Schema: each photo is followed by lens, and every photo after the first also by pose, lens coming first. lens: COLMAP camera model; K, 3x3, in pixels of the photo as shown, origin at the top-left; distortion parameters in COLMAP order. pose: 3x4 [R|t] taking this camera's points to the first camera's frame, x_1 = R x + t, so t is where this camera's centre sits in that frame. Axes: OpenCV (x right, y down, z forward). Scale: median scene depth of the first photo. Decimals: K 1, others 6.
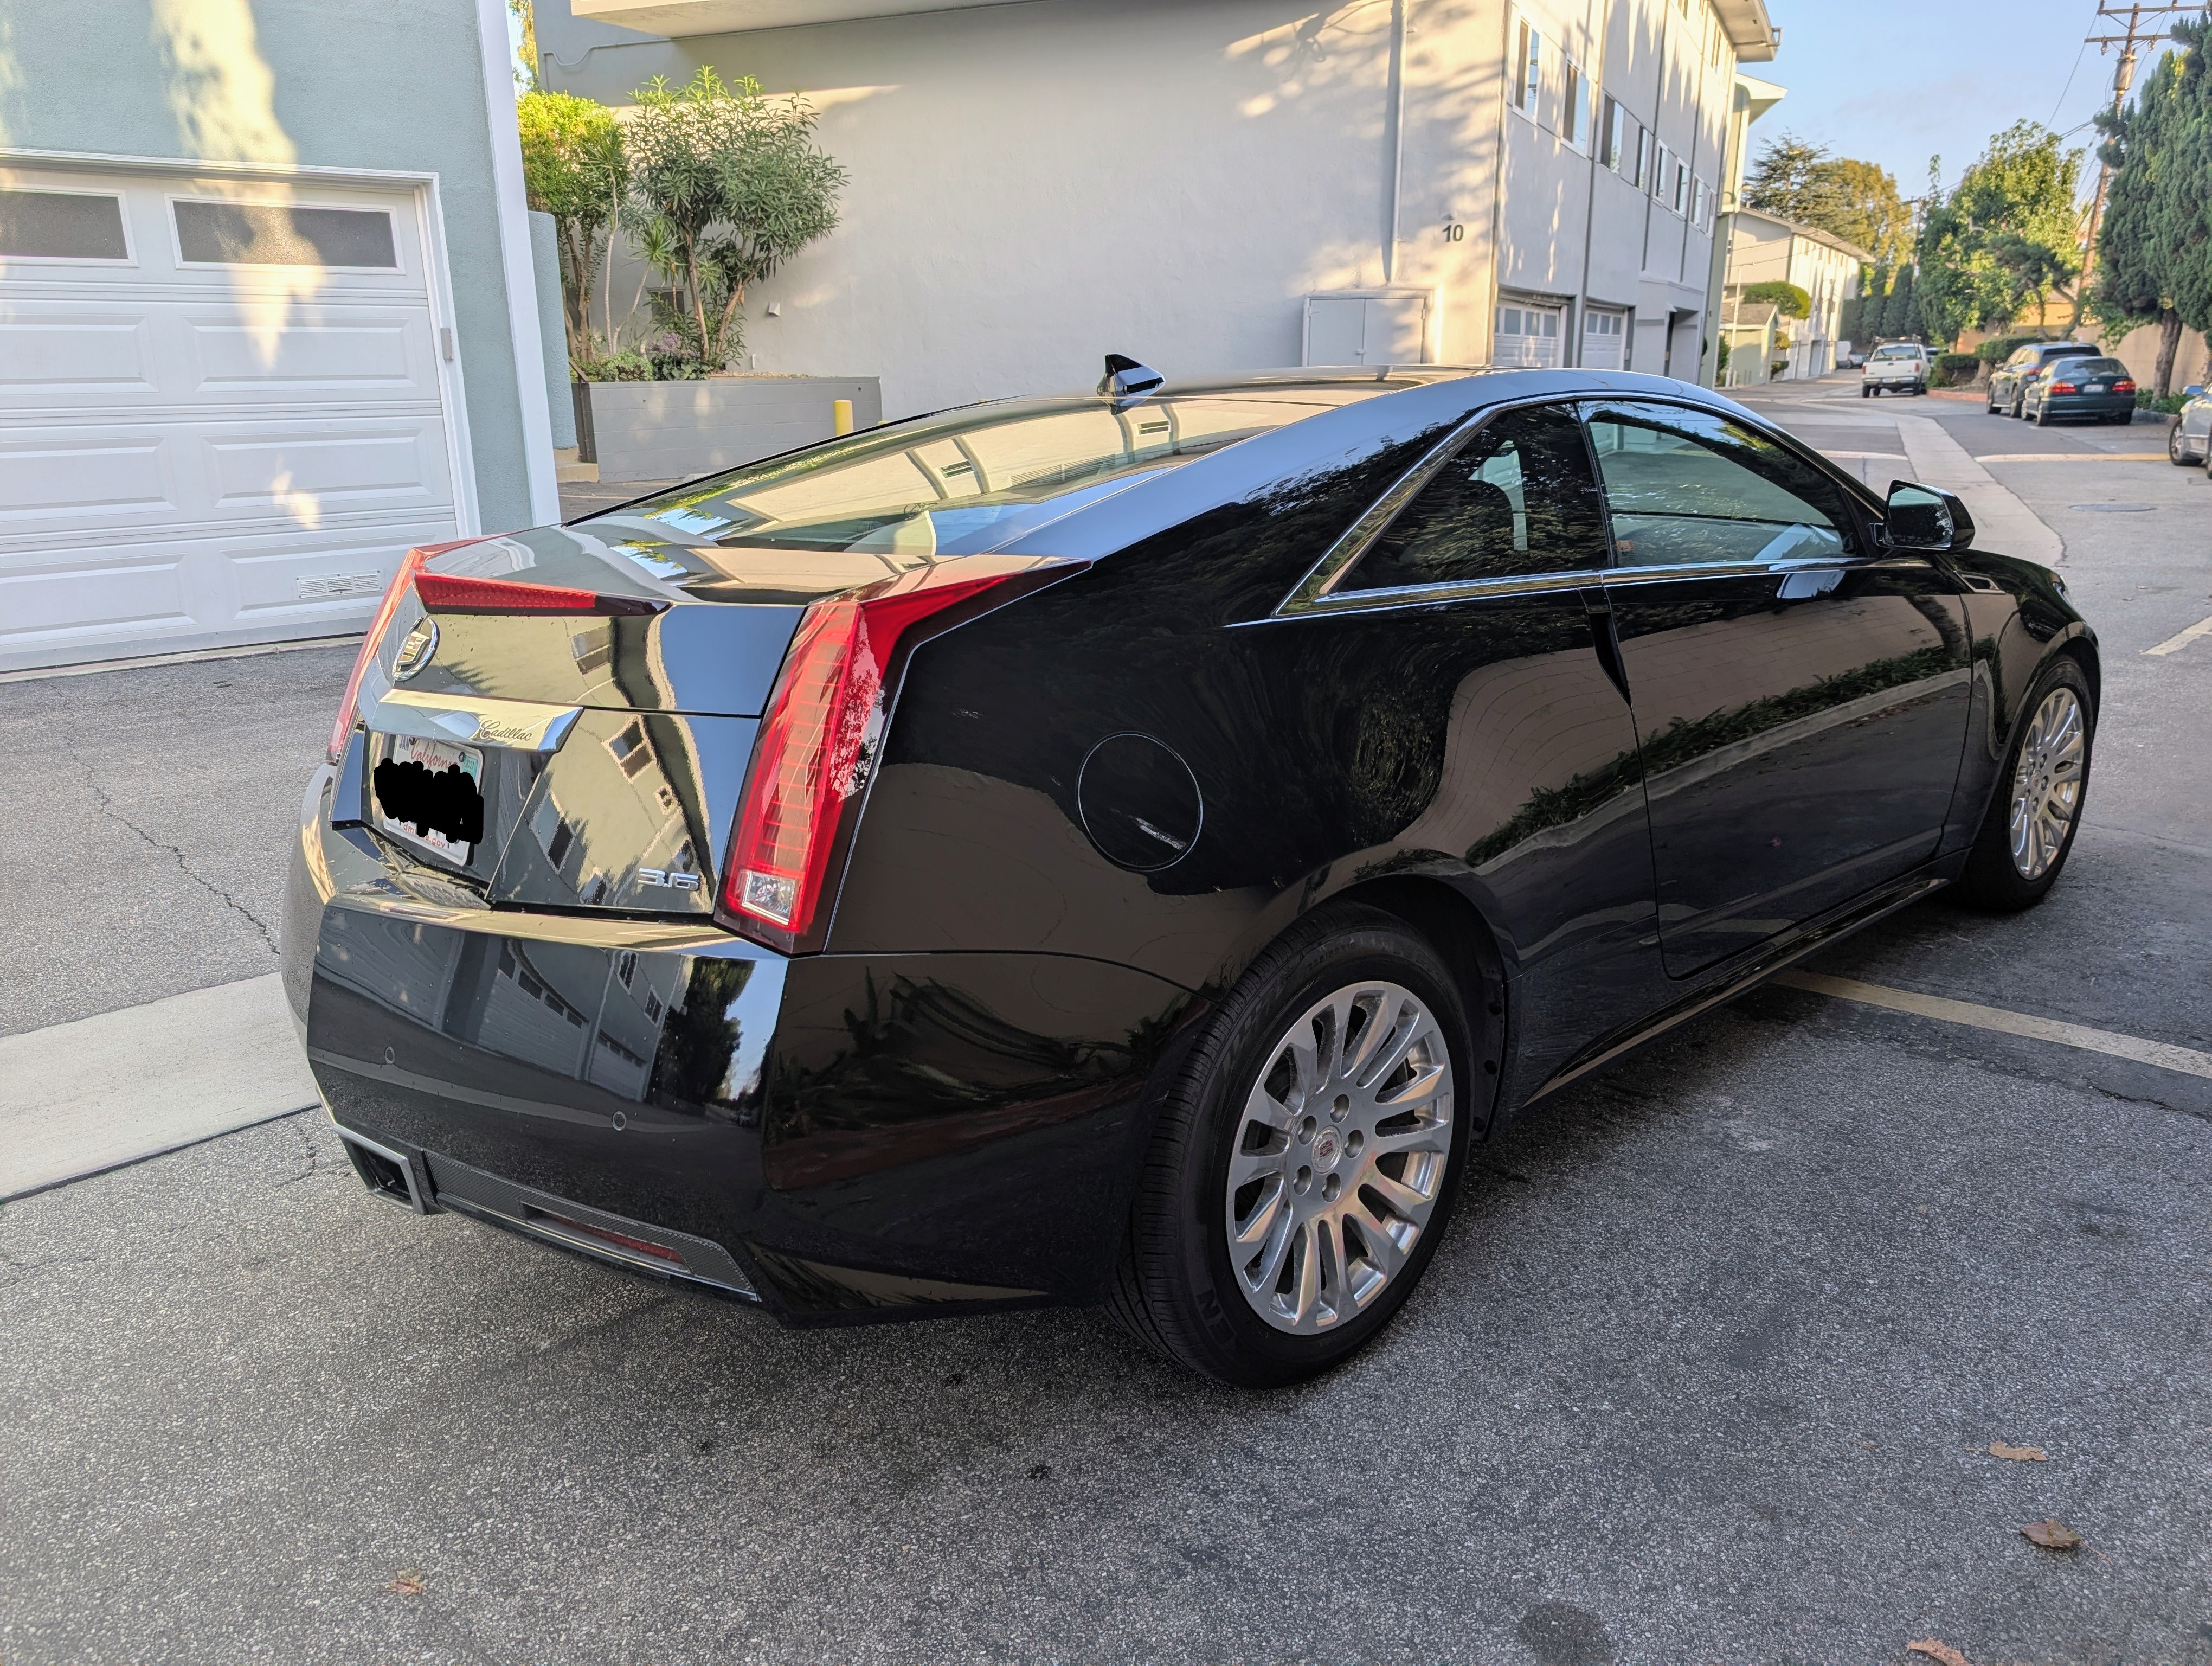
lens RADIAL K [[1638.5, 0, 1106.0], [0, 1638.5, 833.0], [0, 0, 1]] dist [0.016594, -0.009694]
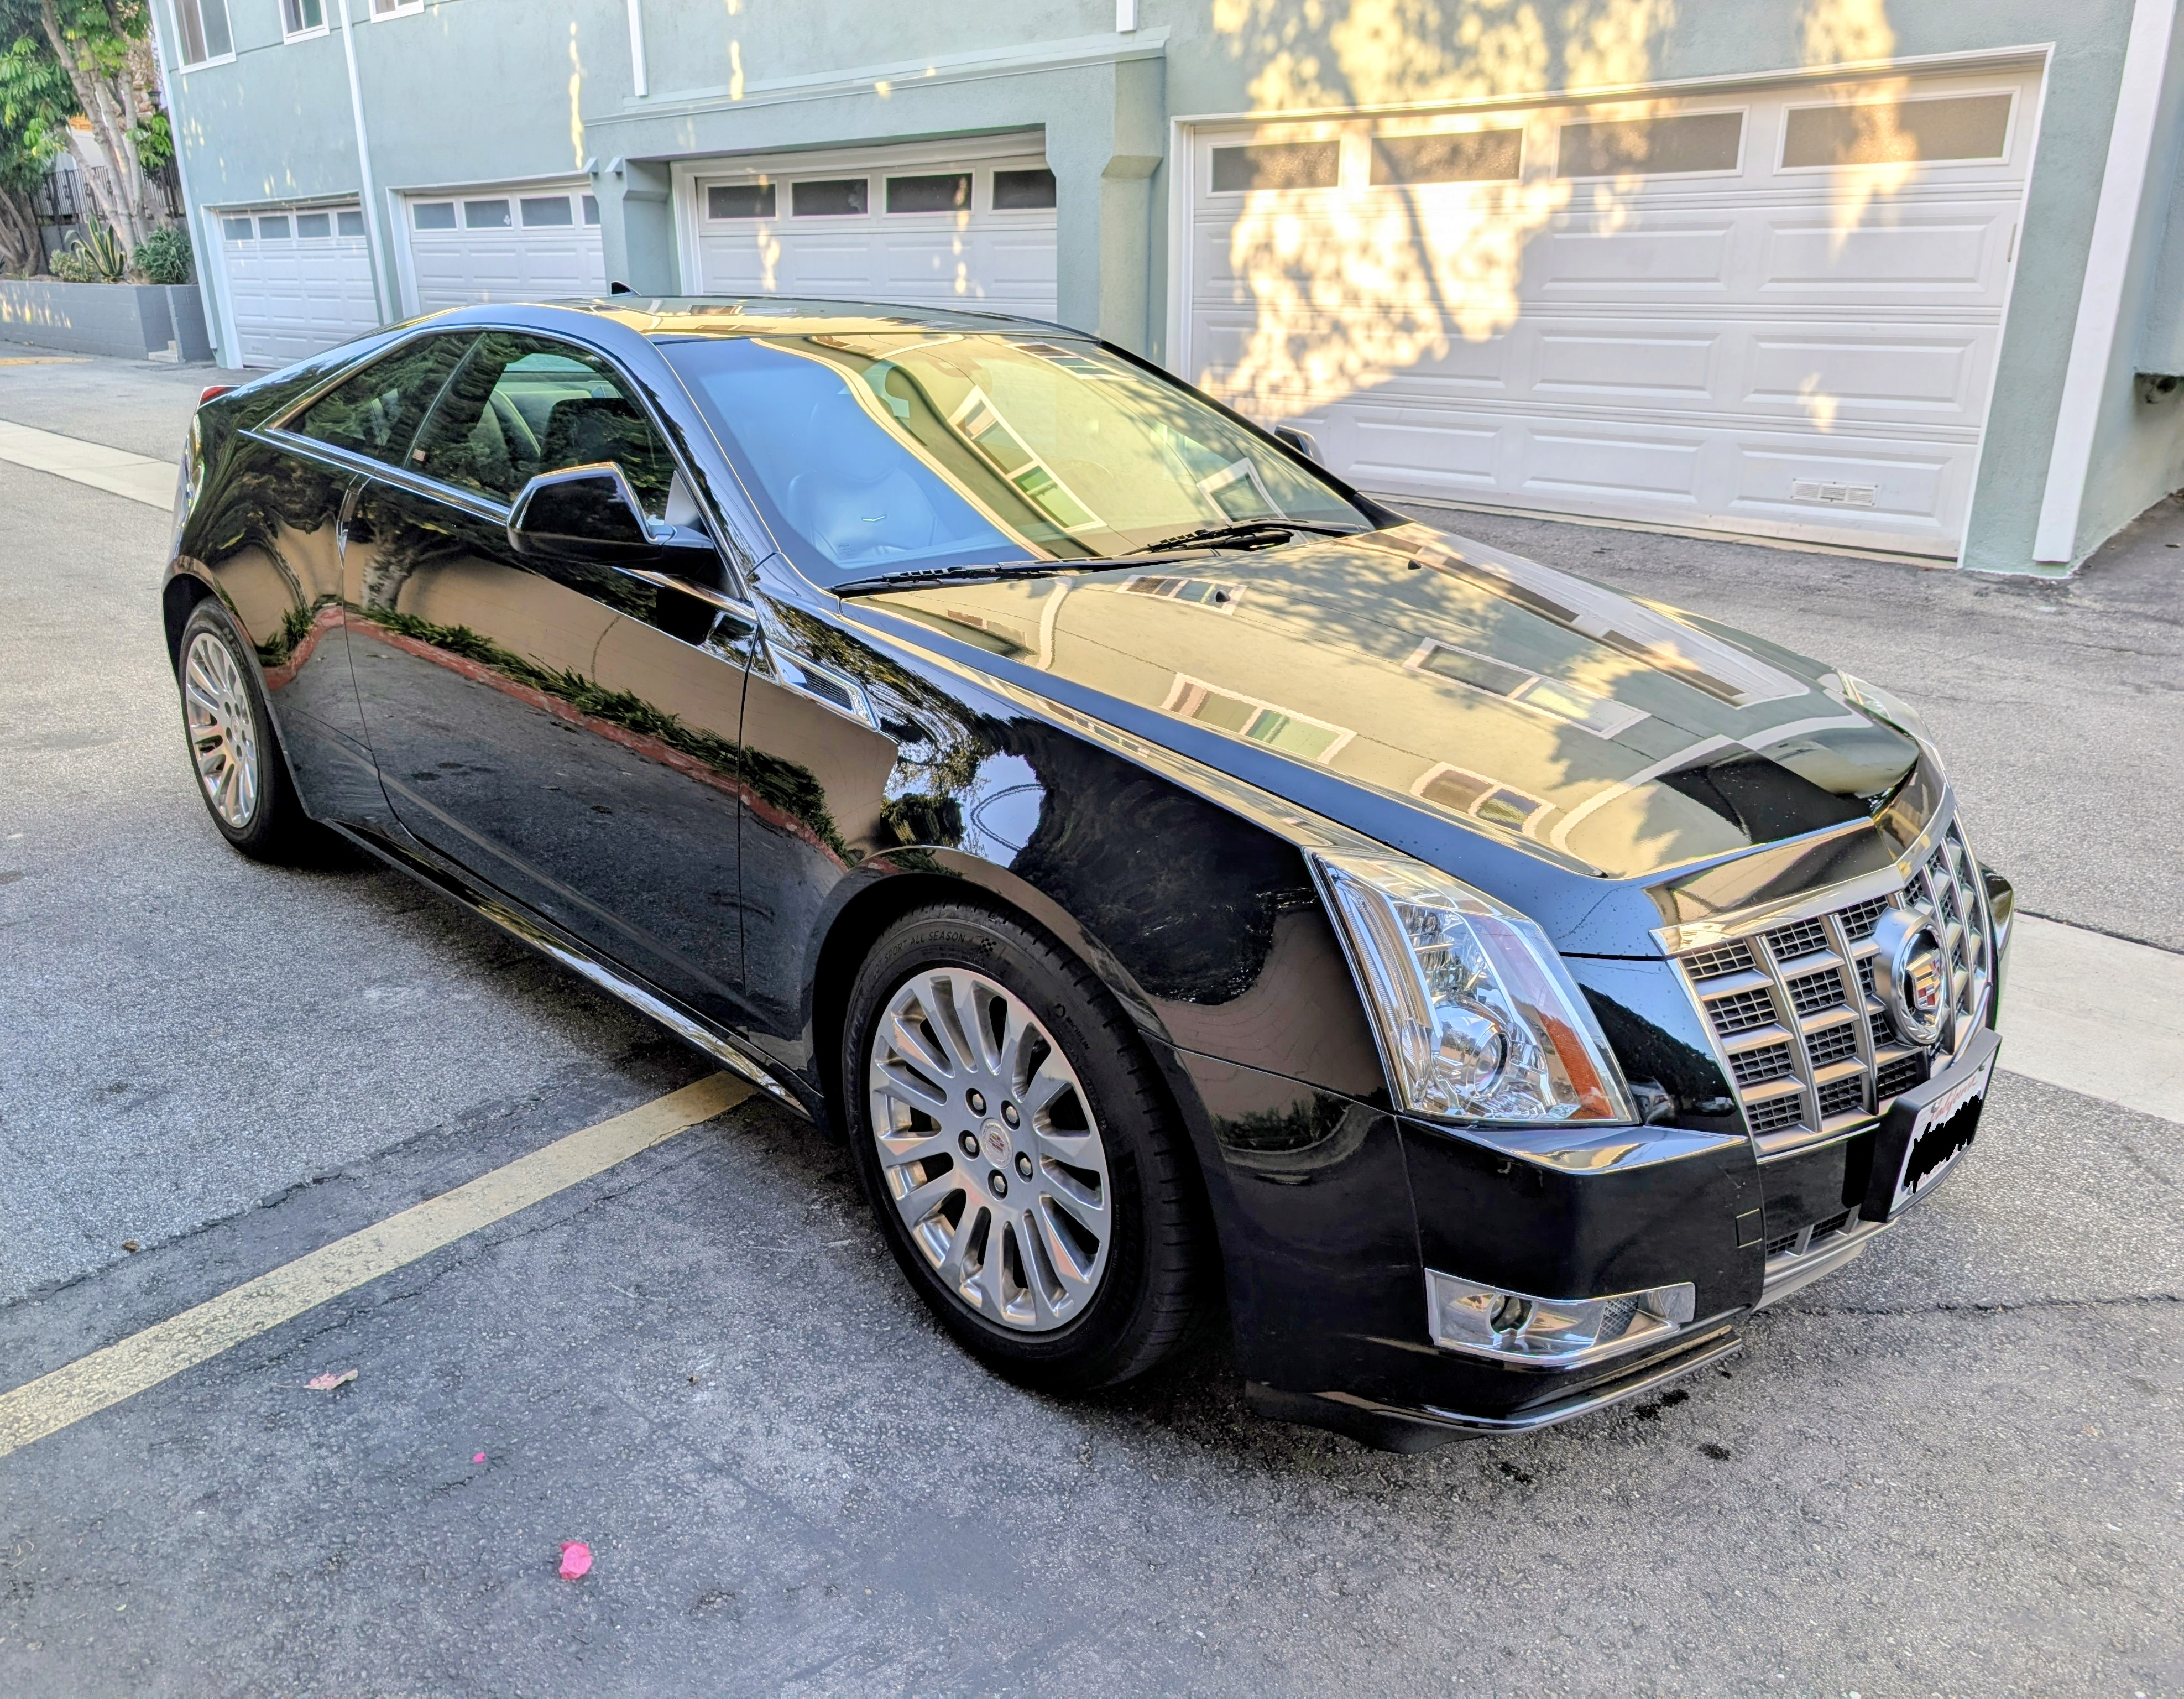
lens RADIAL K [[1695.2, 0, 1091.6], [0, 1695.2, 896.0], [0, 0, 1]] dist [-0.001473, -0.008890]
pose [[-0.016044, 0.357588, -0.933742, 0.633867], [-0.270517, 0.897481, 0.348349, -0.180771], [0.962581, 0.258182, 0.082335, 0.590180]]
